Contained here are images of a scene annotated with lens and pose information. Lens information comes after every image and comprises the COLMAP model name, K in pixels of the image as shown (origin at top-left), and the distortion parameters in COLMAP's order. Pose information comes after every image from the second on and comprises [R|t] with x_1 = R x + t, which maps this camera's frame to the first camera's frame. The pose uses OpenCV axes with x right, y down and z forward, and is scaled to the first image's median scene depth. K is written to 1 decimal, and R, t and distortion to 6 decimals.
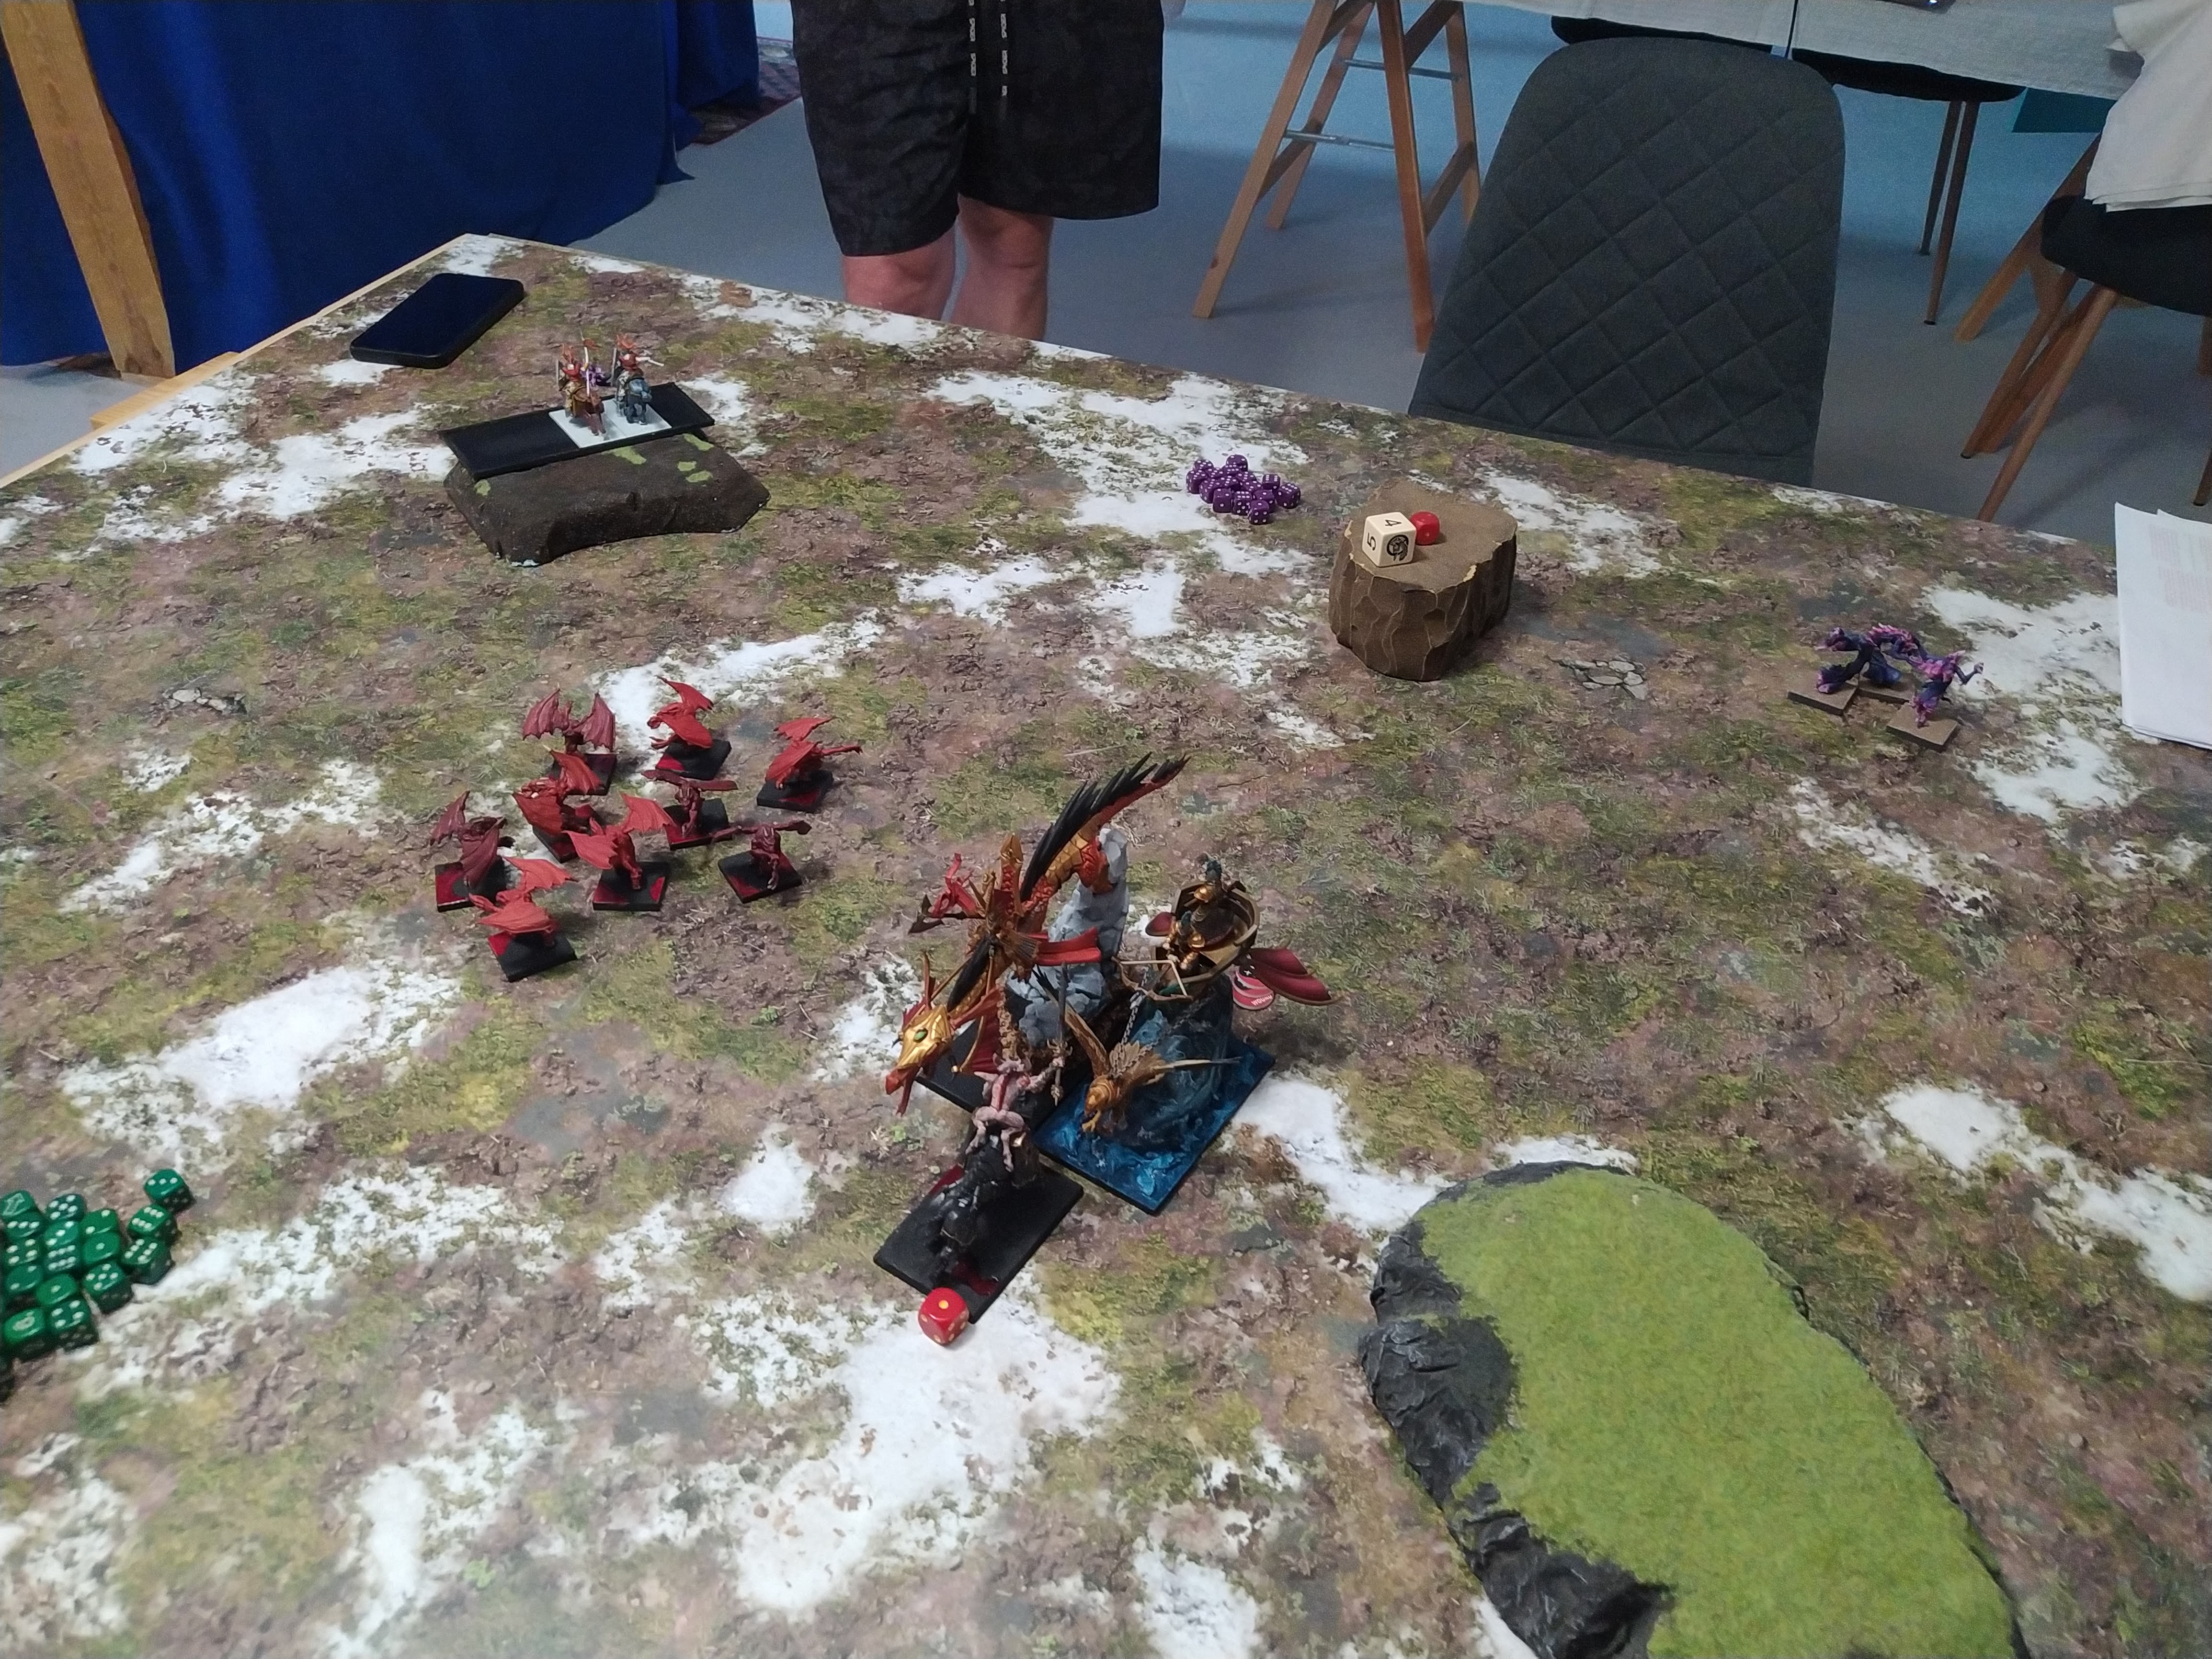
lens RADIAL K [[1667.5, 0, 1106.0], [0, 1667.5, 829.5], [0, 0, 1]] dist [0.107100, -0.213020]
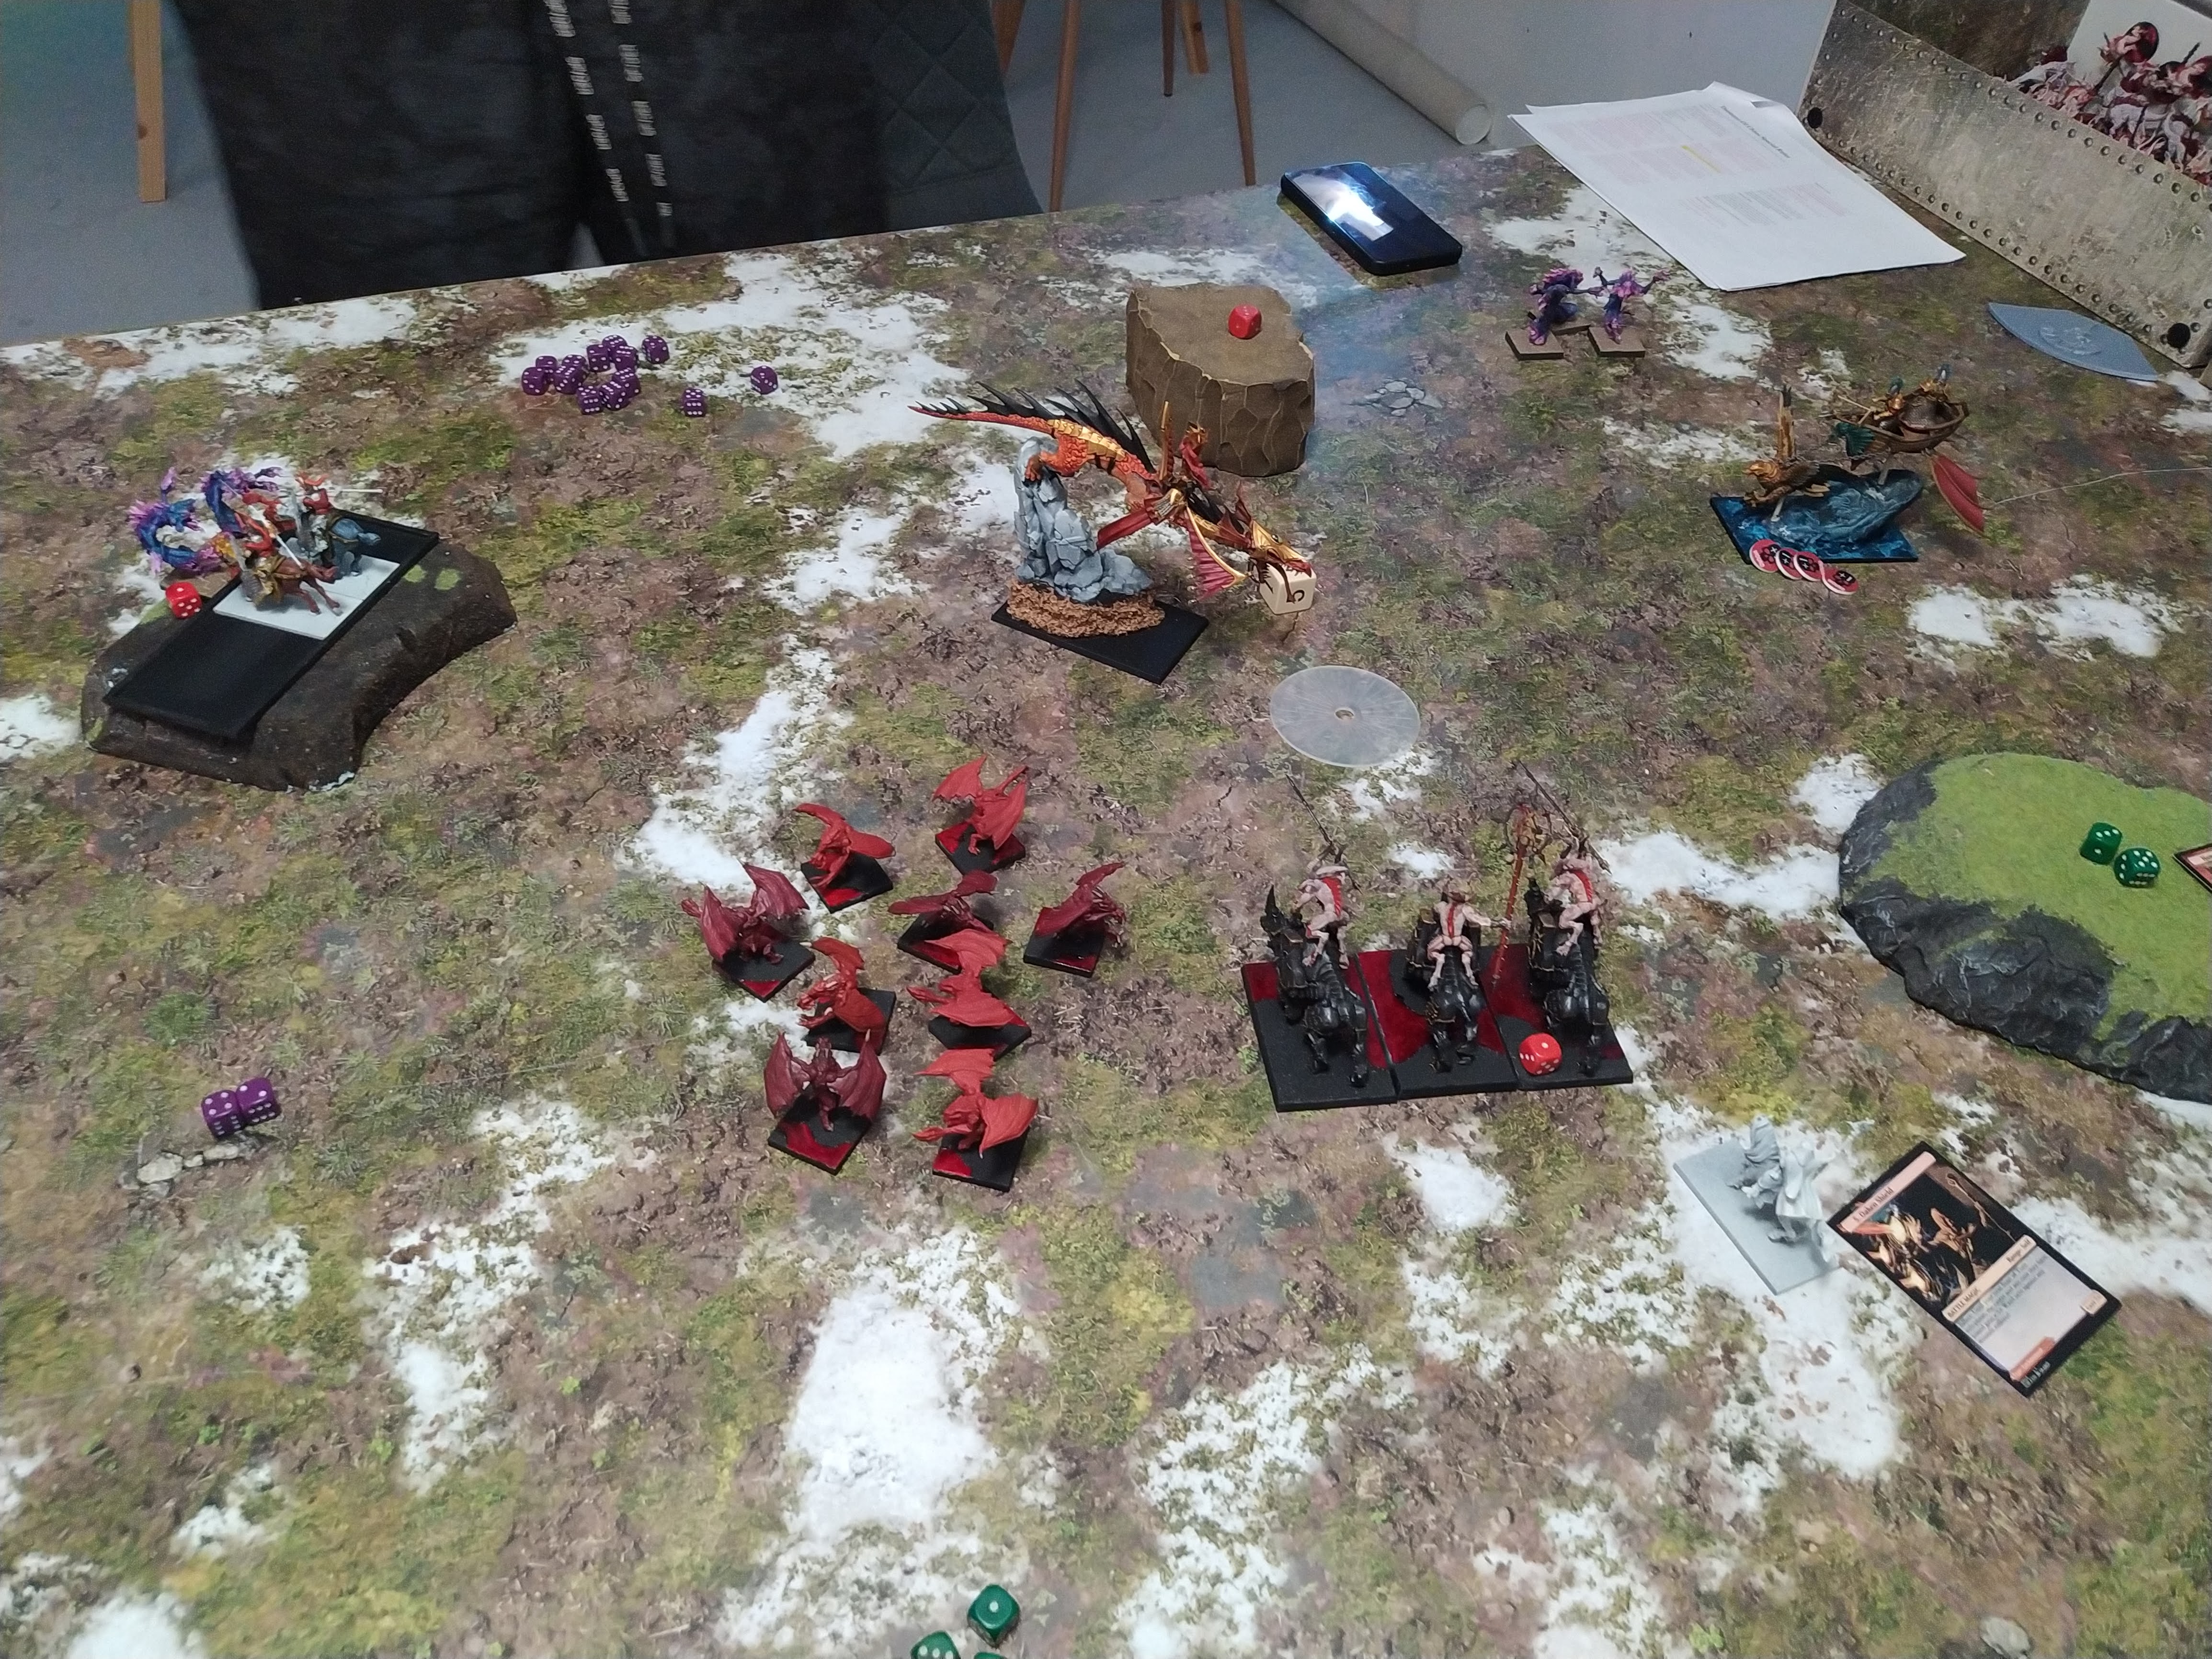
lens RADIAL K [[1656.1, 0, 1112.9], [0, 1656.1, 837.5], [0, 0, 1]] dist [0.107553, -0.209828]
pose [[0.734971, -0.483835, 0.475102, -0.483559], [0.406580, 0.875159, 0.262278, -0.203007], [-0.542689, 0.000400, 0.839934, 0.207481]]
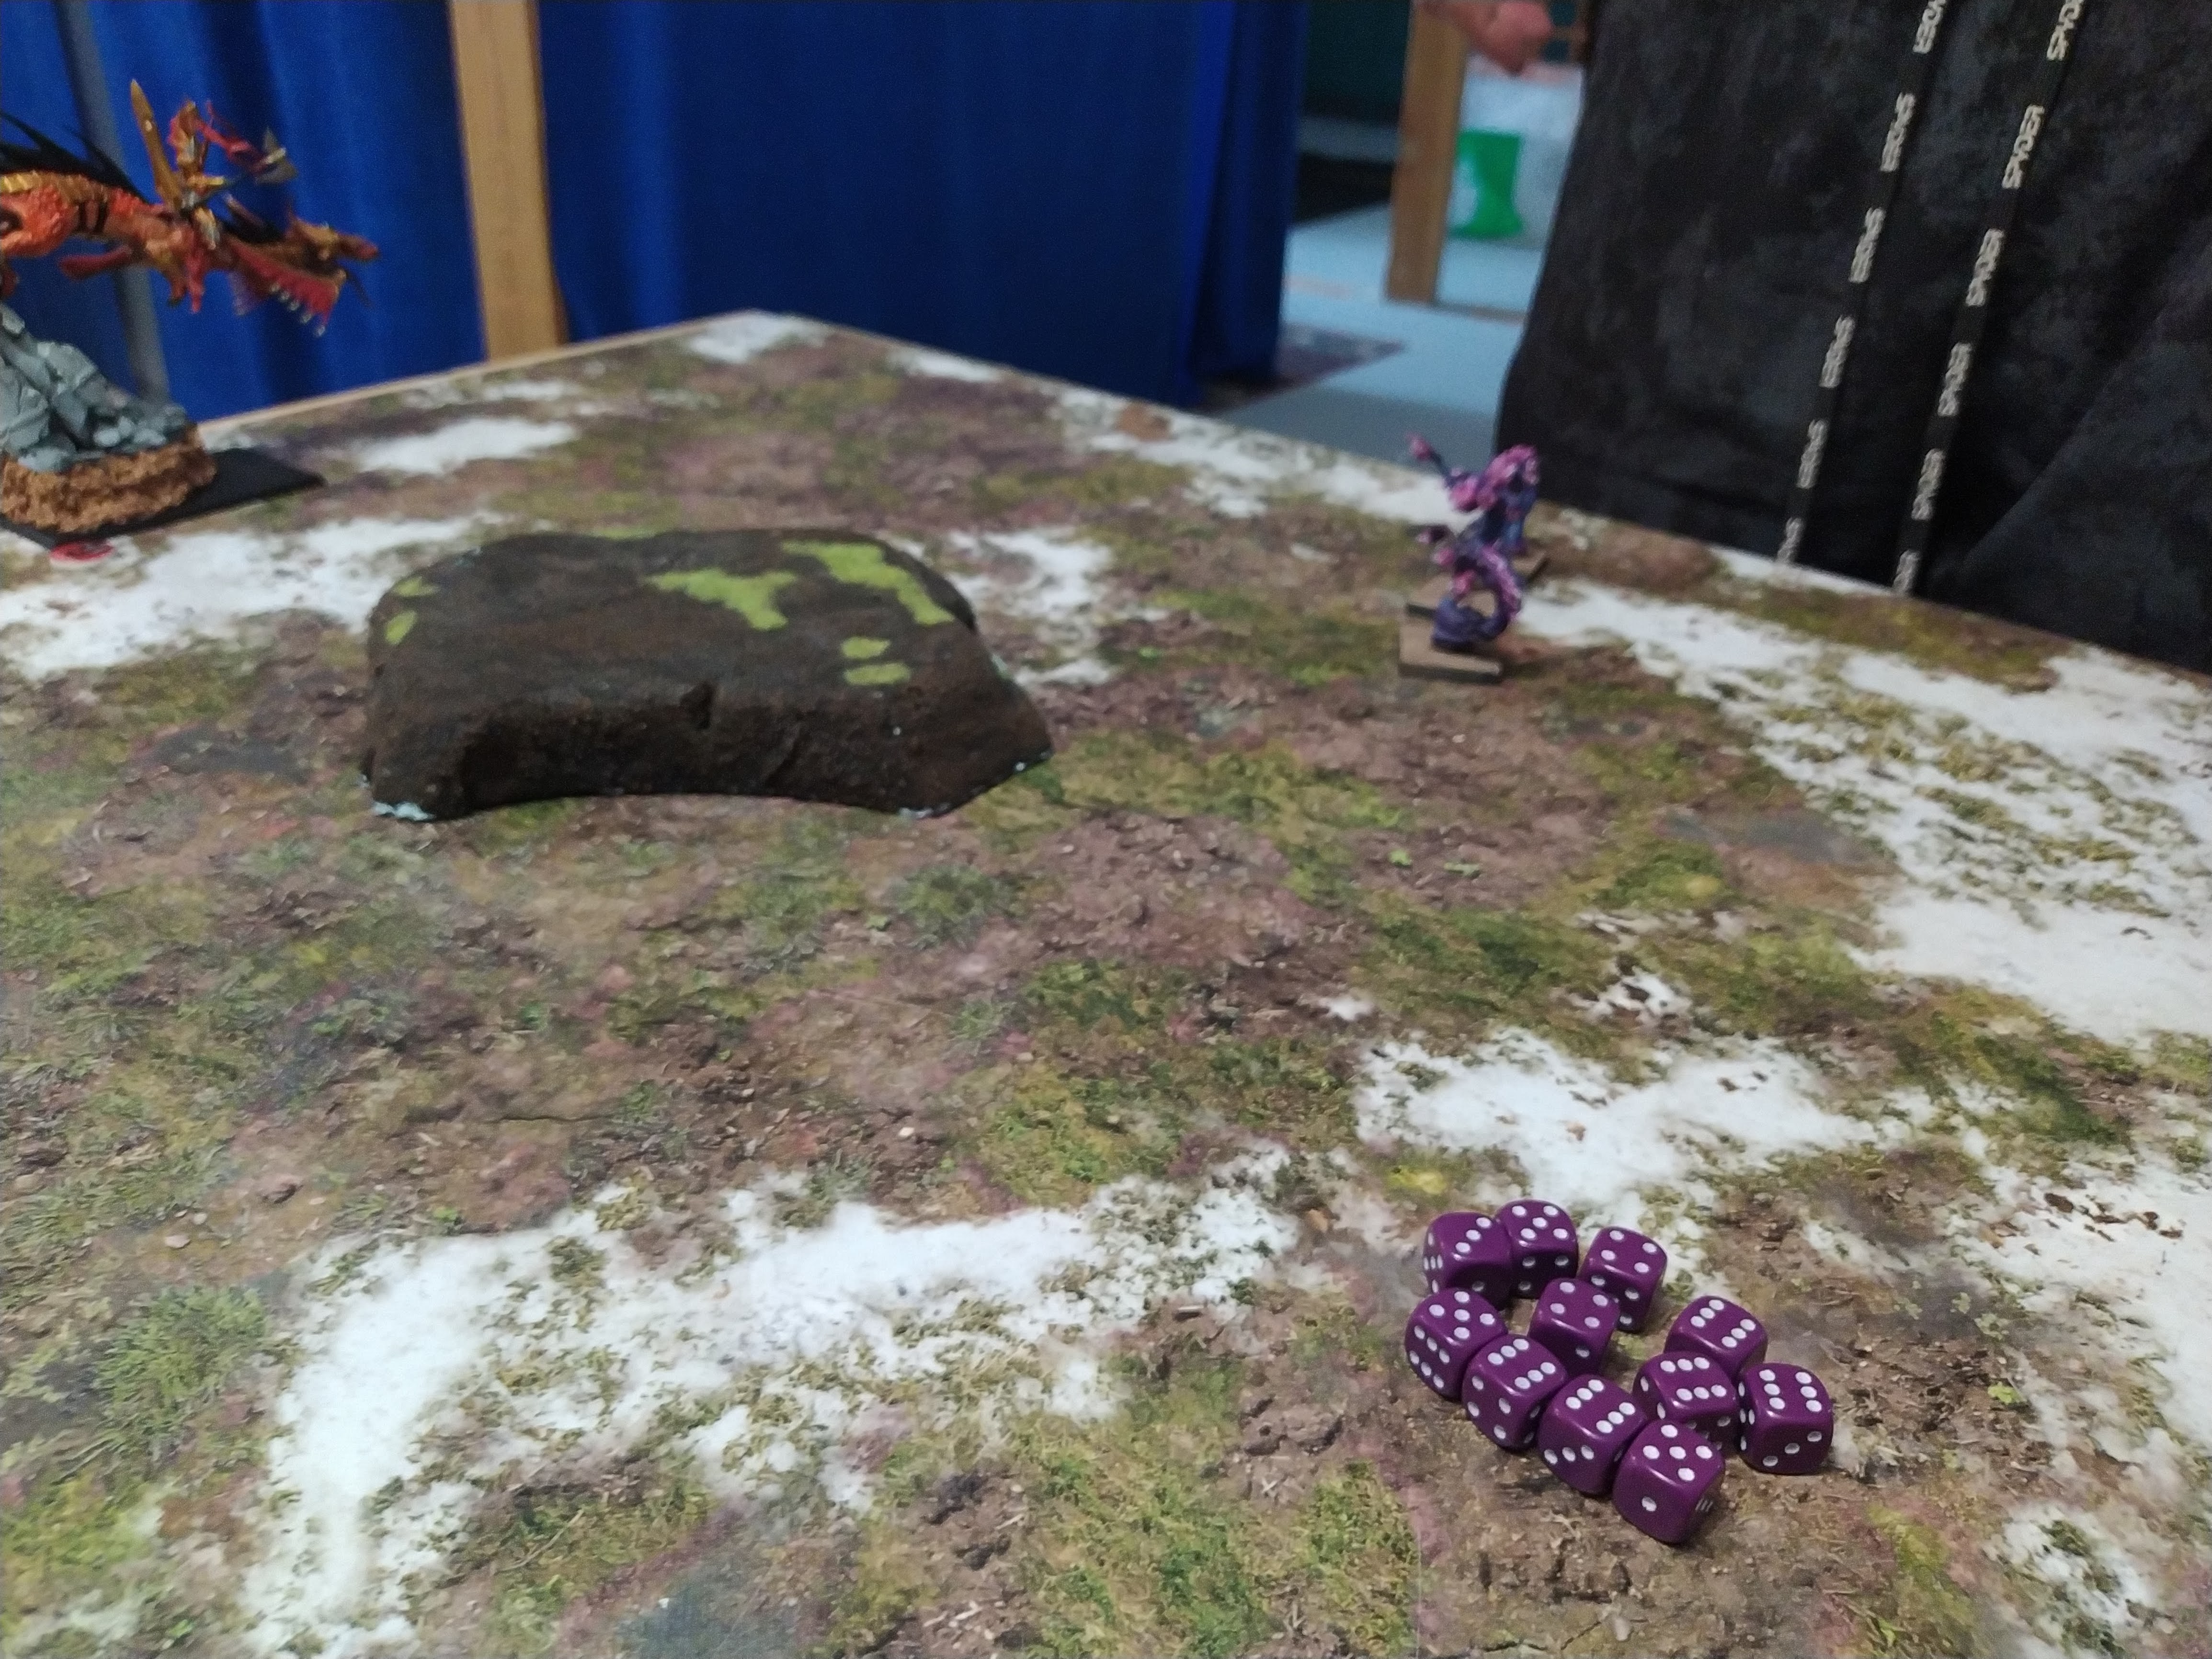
lens RADIAL K [[1709.4, 0, 1100.8], [0, 1709.4, 826.3], [0, 0, 1]] dist [0.064358, -0.162266]
pose [[0.955029, 0.146788, -0.257630, -0.098601], [-0.192971, 0.967374, -0.164166, -0.135700], [0.225127, 0.206498, 0.952196, 0.692819]]
